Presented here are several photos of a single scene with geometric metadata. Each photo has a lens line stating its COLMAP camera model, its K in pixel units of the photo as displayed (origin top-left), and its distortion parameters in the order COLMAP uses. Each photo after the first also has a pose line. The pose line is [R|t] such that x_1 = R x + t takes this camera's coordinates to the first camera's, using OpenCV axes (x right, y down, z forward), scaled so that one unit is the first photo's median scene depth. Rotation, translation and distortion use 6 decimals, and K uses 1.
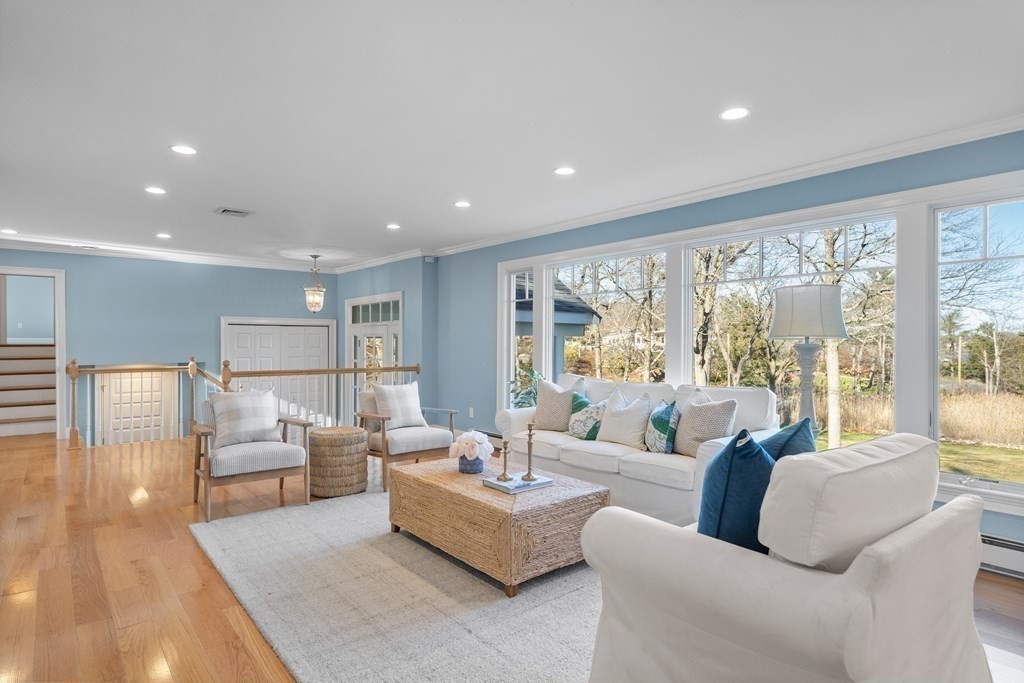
lens RADIAL K [[577.8, 0, 512.0], [0, 577.8, 341.5], [0, 0, 1]] dist [0.002663, 0.000303]
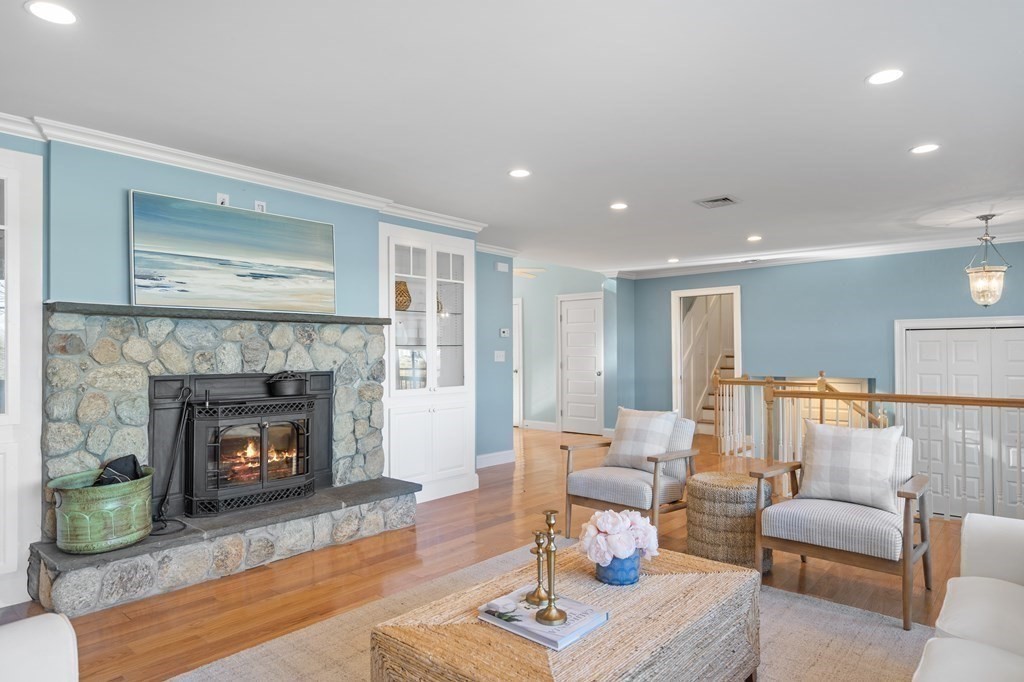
lens RADIAL K [[618.1, 0, 512.0], [0, 618.1, 341.0], [0, 0, 1]] dist [0.001307, 0.000236]
pose [[0.126549, -0.022422, -0.991707, 0.337963], [0.003958, 0.999748, -0.022098, 0.000907], [0.991952, -0.001129, 0.126606, 0.519591]]
